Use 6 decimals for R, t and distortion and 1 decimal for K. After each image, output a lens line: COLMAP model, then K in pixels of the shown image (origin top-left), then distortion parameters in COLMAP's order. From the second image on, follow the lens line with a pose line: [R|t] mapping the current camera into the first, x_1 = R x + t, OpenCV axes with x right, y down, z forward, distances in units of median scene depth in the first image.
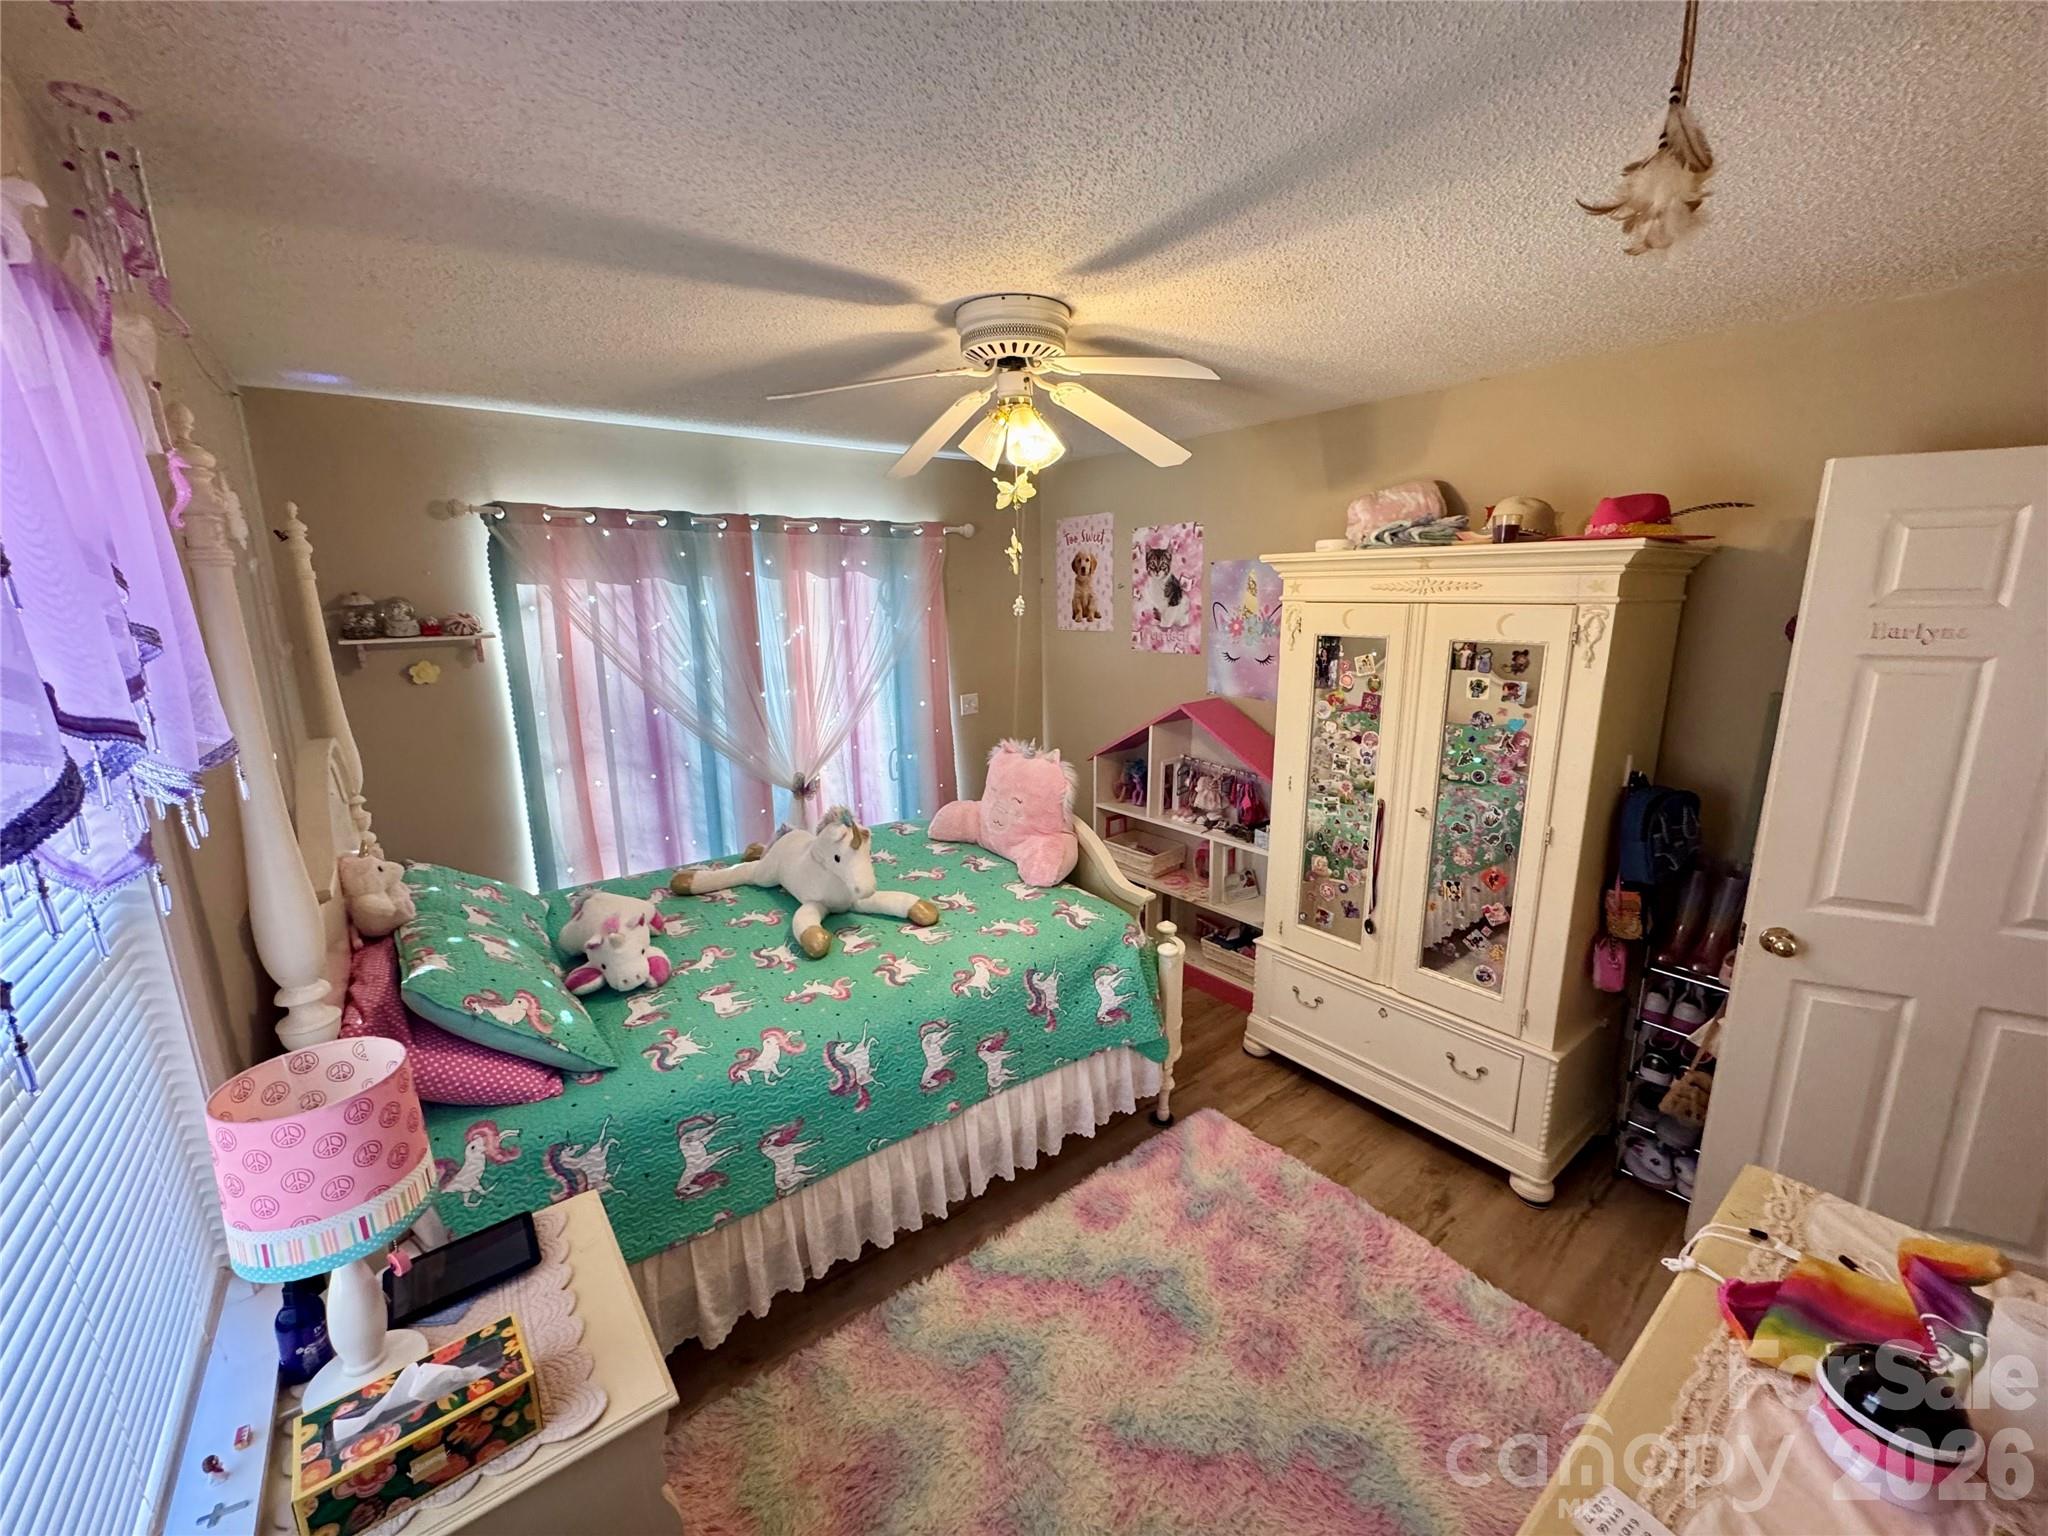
lens RADIAL K [[818.7, 0, 1022.7], [0, 818.7, 769.5], [0, 0, 1]] dist [0.000462, -0.000099]
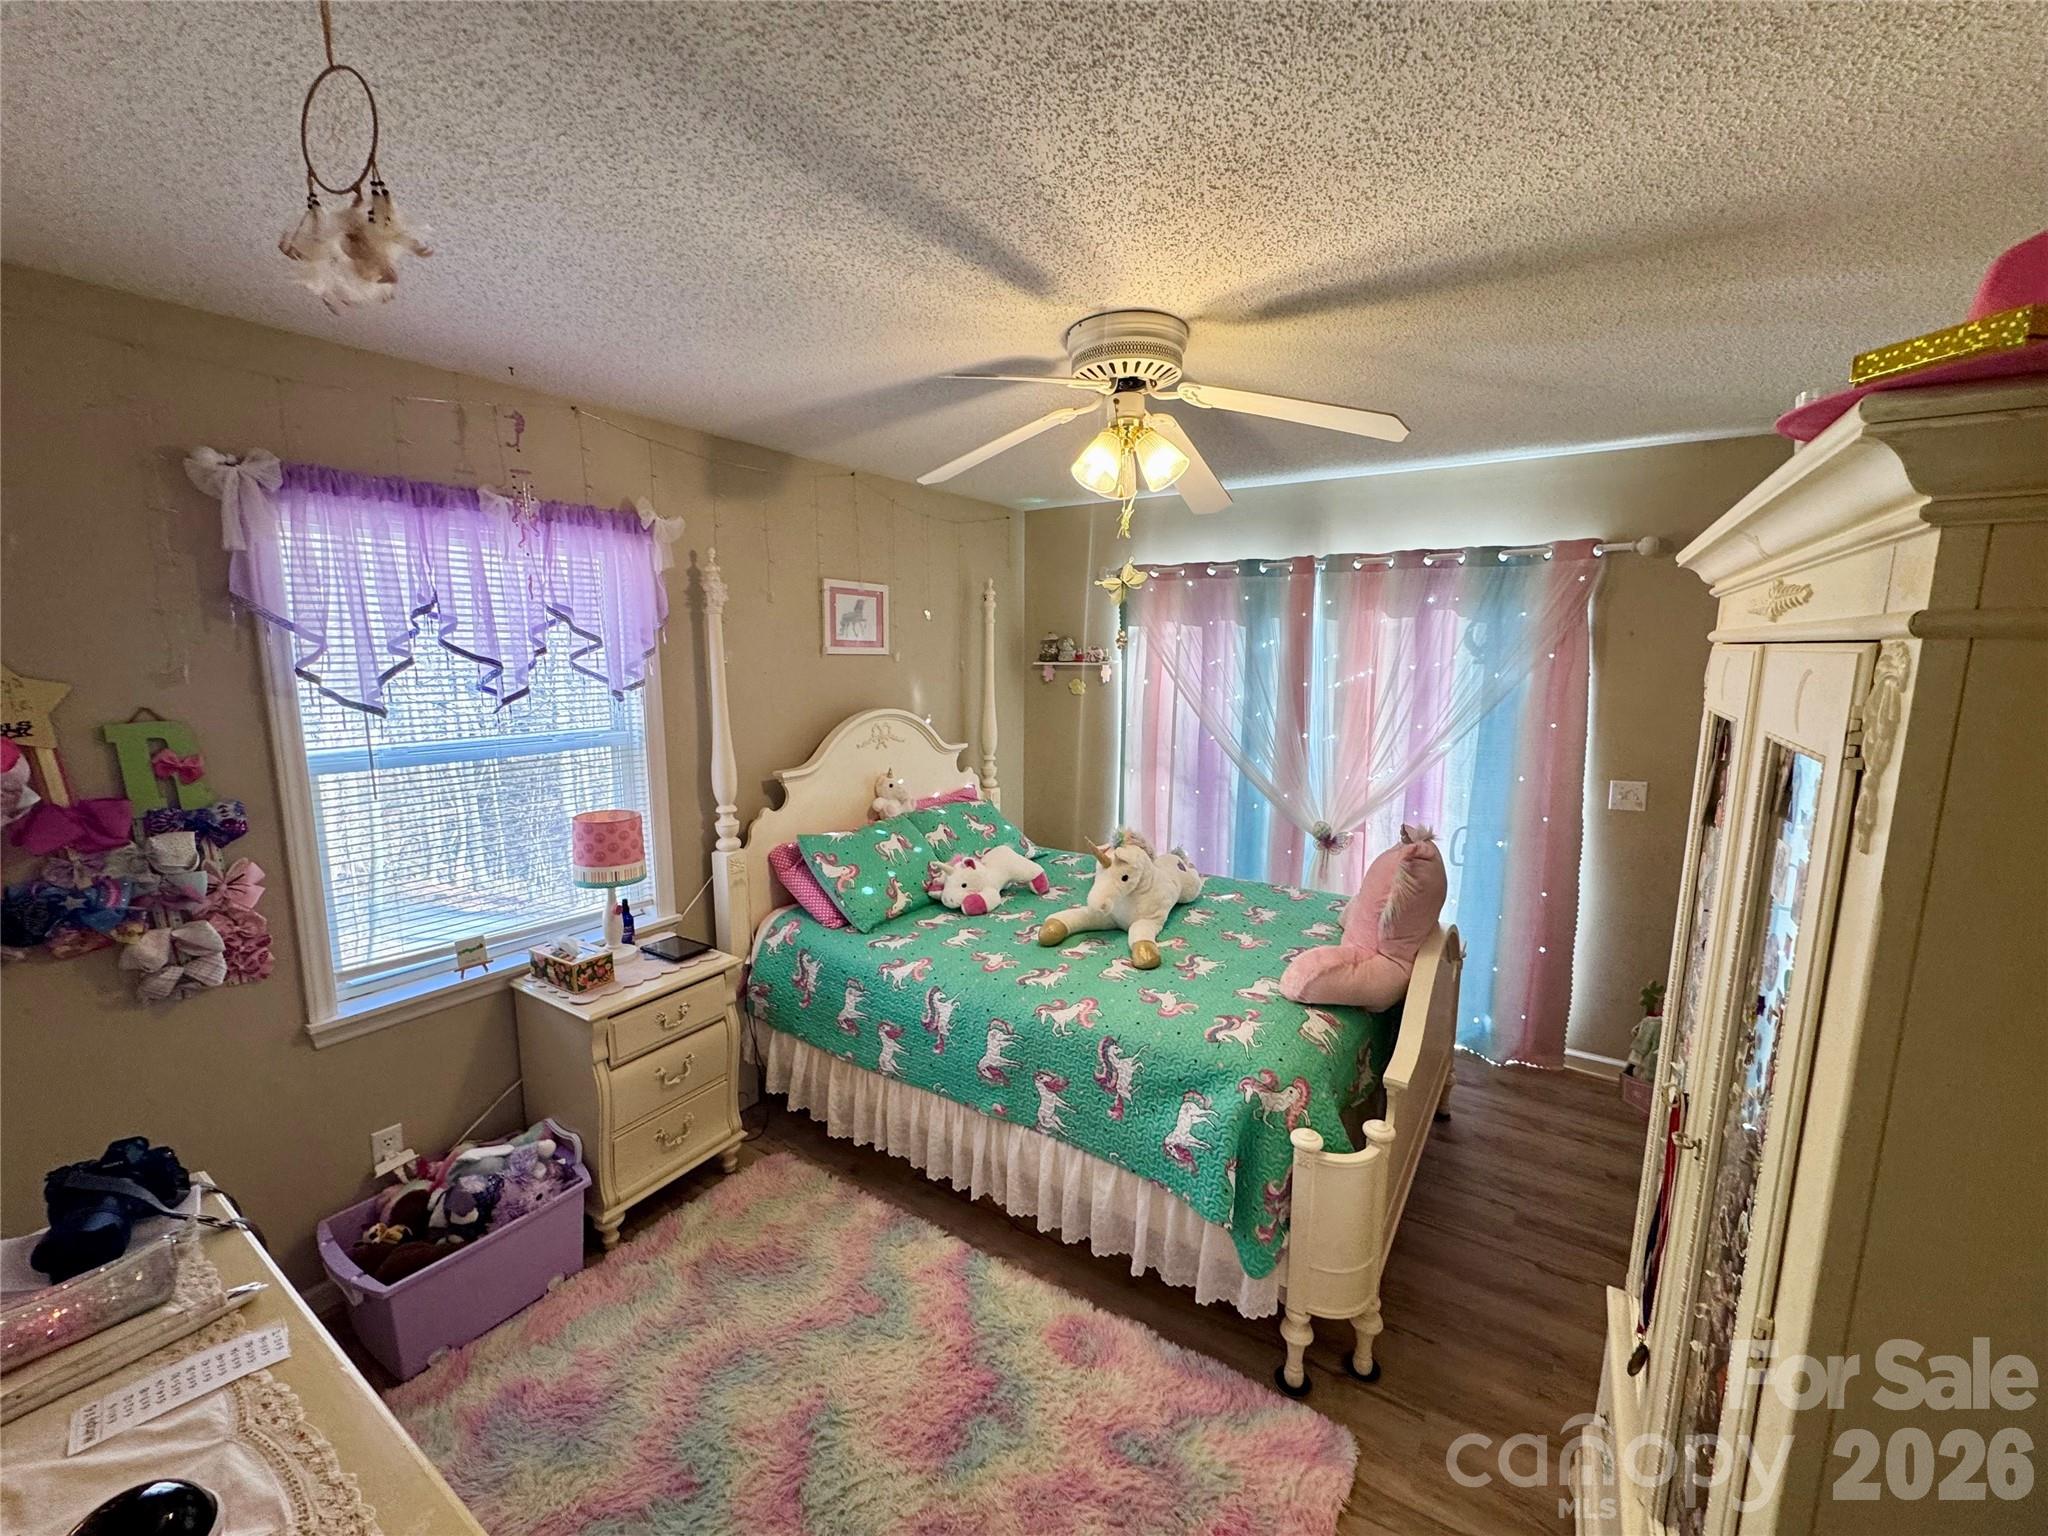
lens RADIAL K [[818.7, 0, 1017.7], [0, 818.7, 769.2], [0, 0, 1]] dist [0.000462, -0.000099]
pose [[0.317663, 0.152876, -0.935799, 0.782168], [-0.210656, 0.973632, 0.087548, -0.102866], [0.924508, 0.169321, 0.341491, 0.548353]]
